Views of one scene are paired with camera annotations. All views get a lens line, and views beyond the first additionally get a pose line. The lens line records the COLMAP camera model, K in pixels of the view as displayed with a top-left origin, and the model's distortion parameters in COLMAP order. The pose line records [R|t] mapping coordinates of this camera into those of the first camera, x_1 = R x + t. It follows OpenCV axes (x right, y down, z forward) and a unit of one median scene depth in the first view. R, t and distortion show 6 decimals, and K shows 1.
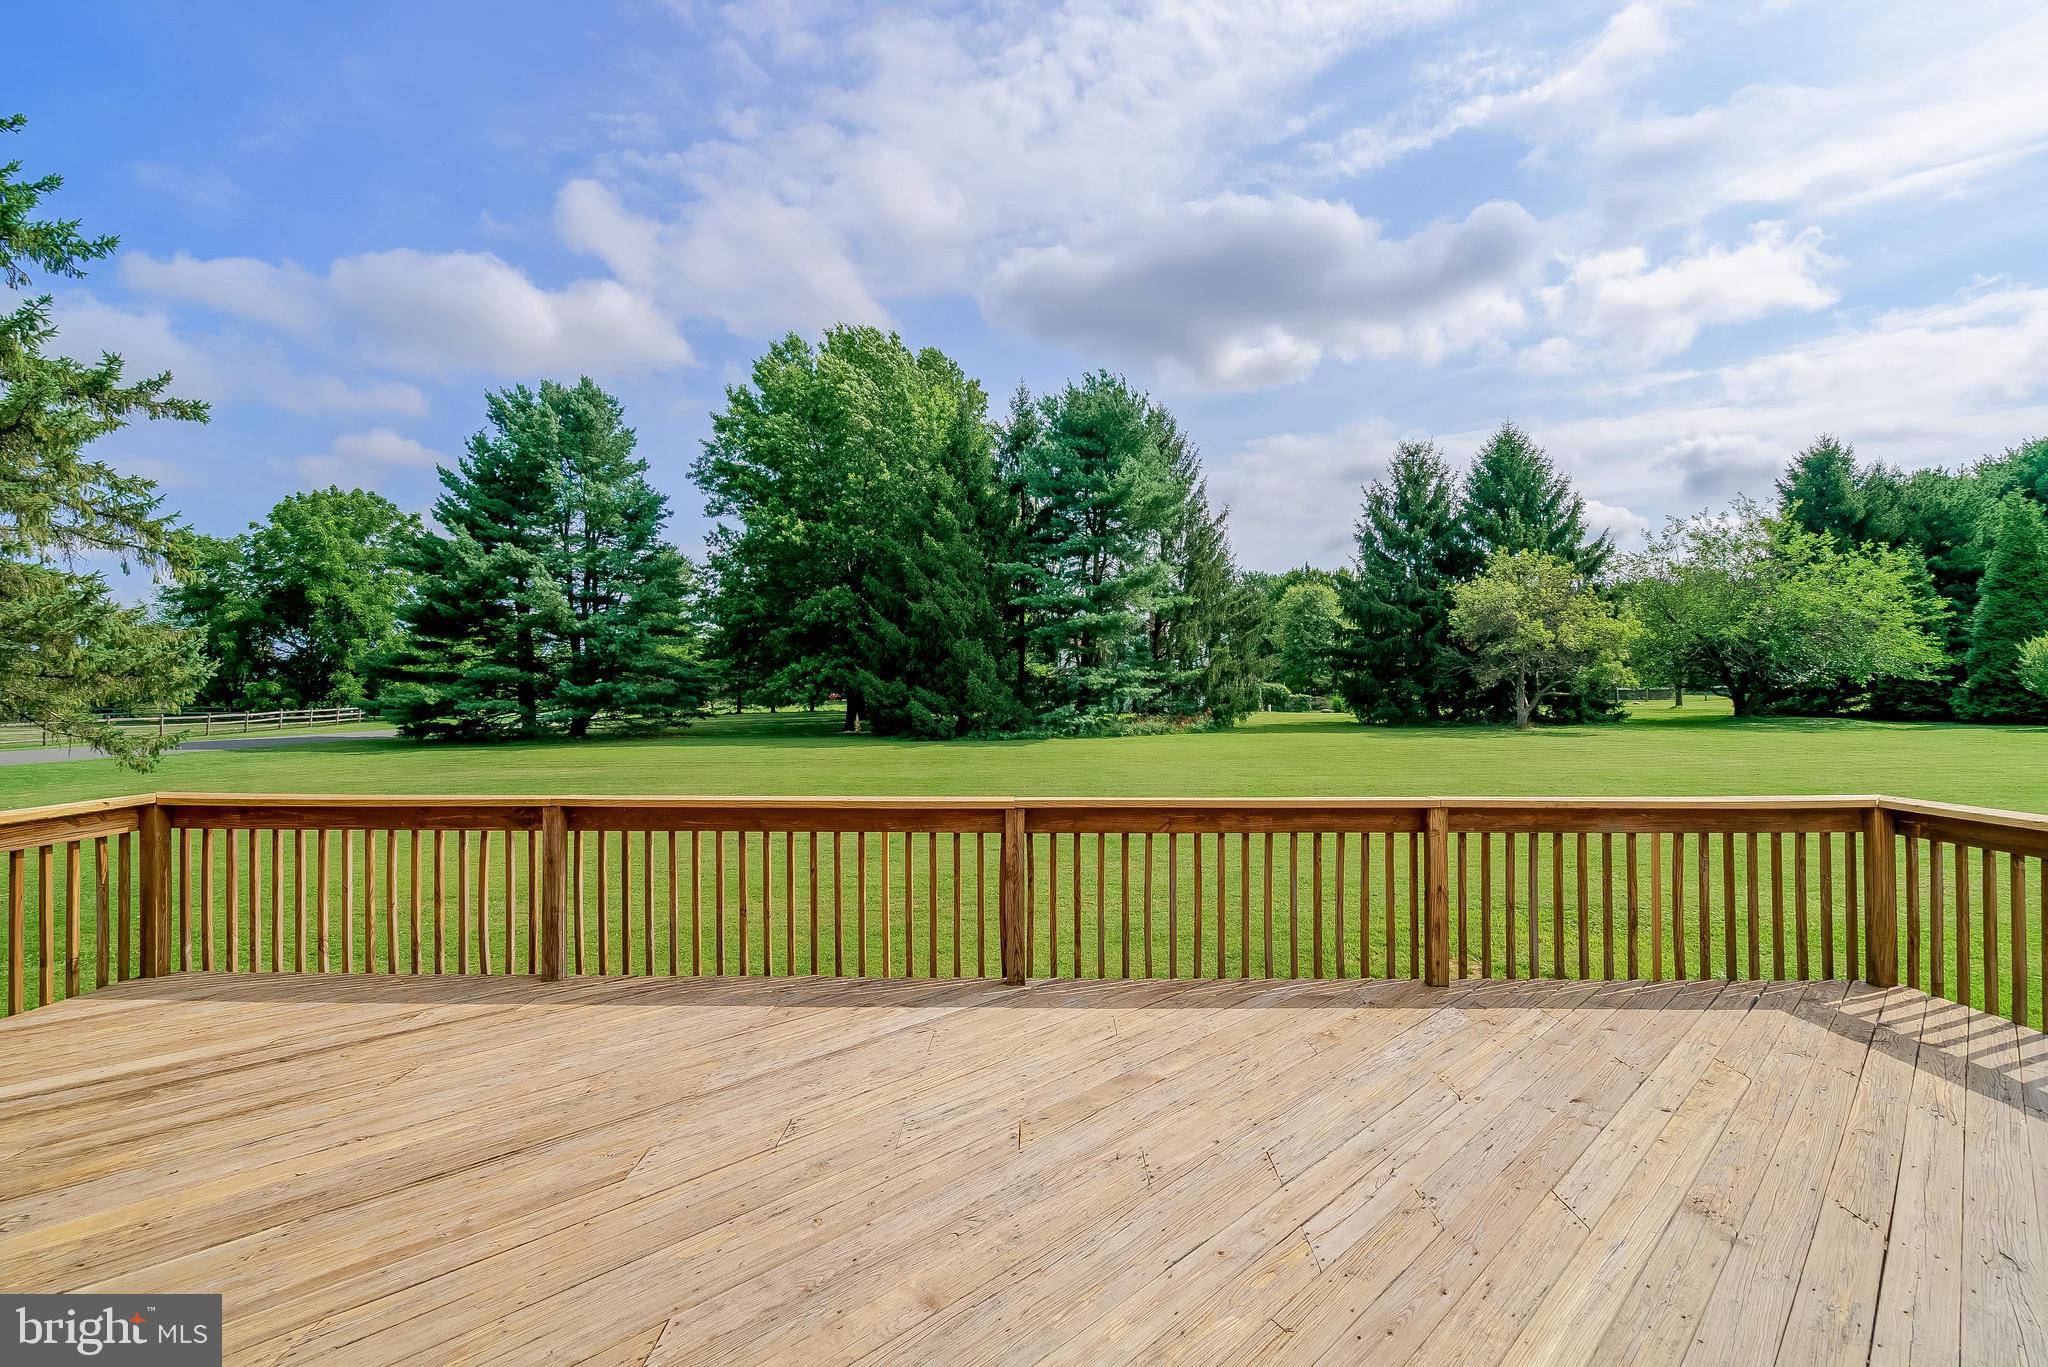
lens RADIAL K [[922.7, 0, 1069.6], [0, 922.7, 690.0], [0, 0, 1]] dist [0.001032, 0.001312]
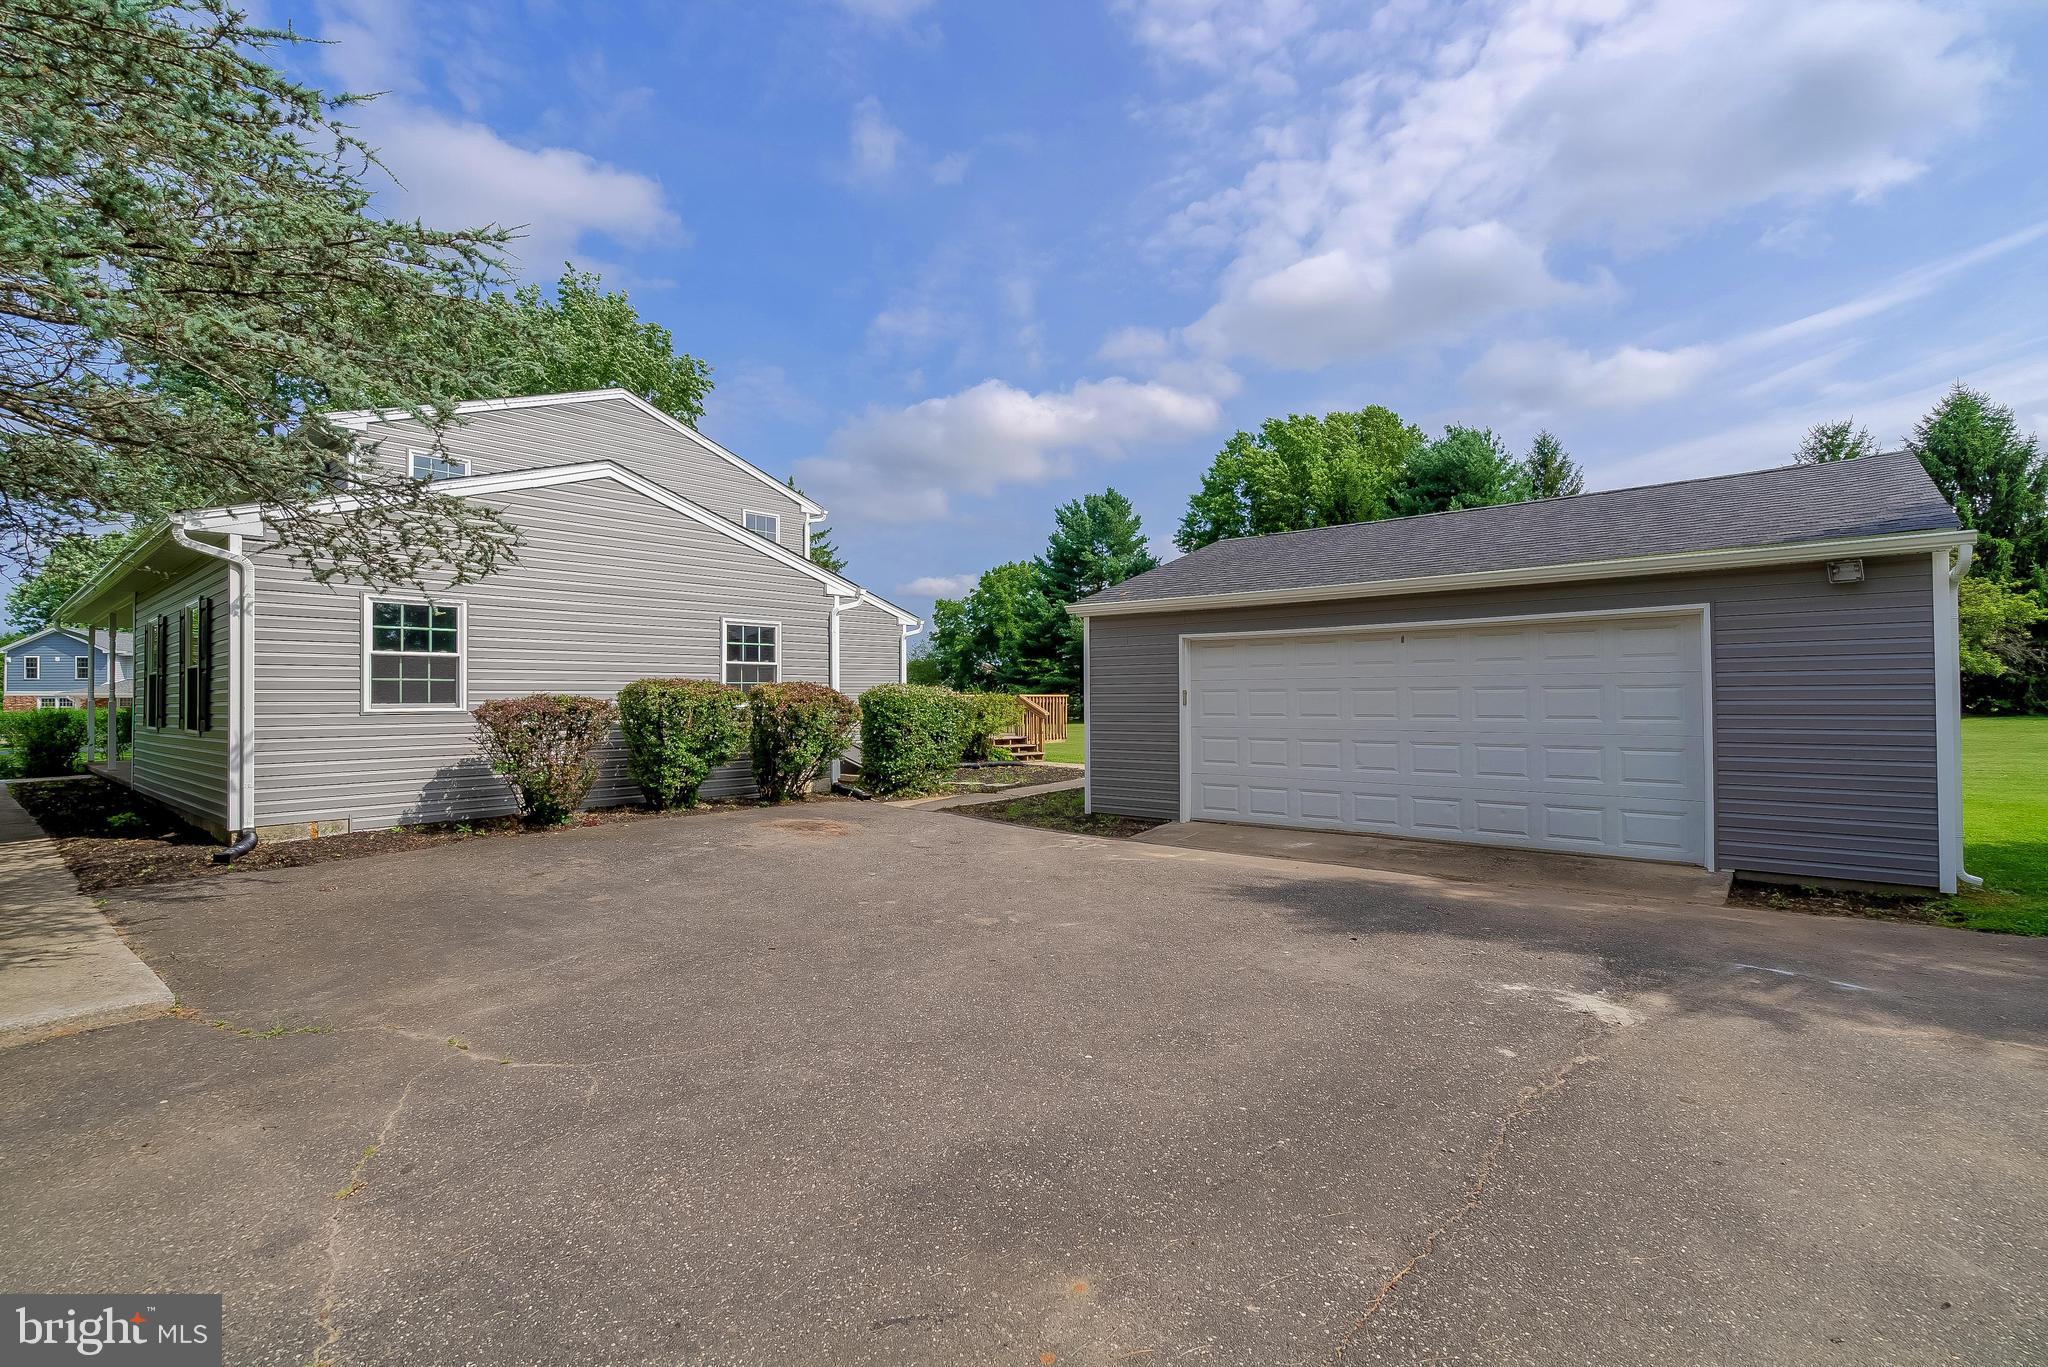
lens RADIAL K [[922.7, 0, 1031.7], [0, 922.7, 690.4], [0, 0, 1]] dist [0.001032, 0.001312]
pose [[0.768747, -0.002448, -0.639549, 0.364369], [-0.004008, 0.999955, -0.008645, 0.014816], [0.639541, 0.009209, 0.768702, -0.270960]]
